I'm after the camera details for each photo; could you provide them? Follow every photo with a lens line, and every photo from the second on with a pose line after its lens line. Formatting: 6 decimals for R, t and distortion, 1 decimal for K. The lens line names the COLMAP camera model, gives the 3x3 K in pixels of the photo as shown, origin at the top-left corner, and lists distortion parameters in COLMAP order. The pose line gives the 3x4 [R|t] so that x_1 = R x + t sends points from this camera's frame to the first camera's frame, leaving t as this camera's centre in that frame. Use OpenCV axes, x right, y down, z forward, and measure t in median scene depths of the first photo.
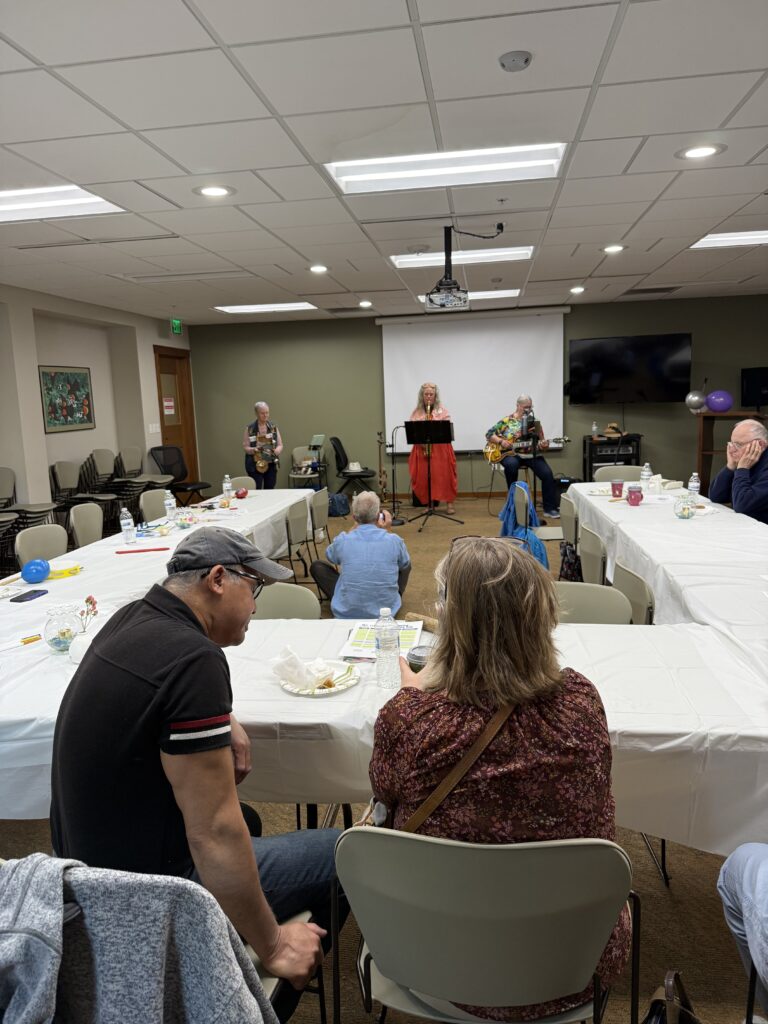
lens RADIAL K [[714.8, 0, 383.8], [0, 714.8, 505.4], [0, 0, 1]] dist [0.086729, -0.122144]
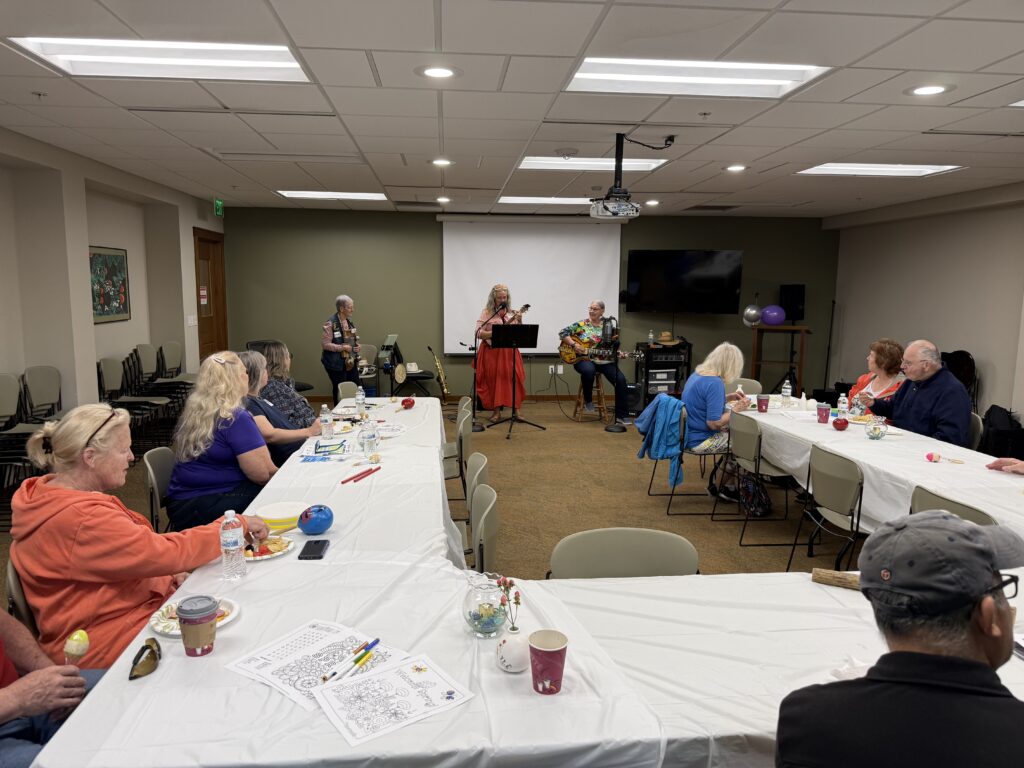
lens RADIAL K [[710.2, 0, 512.0], [0, 710.2, 384.0], [0, 0, 1]] dist [0.081143, -0.110884]
pose [[0.972210, 0.014194, 0.233682, -0.160170], [-0.009453, 0.999726, -0.021397, -0.015856], [-0.233921, 0.018594, 0.972078, 0.060509]]
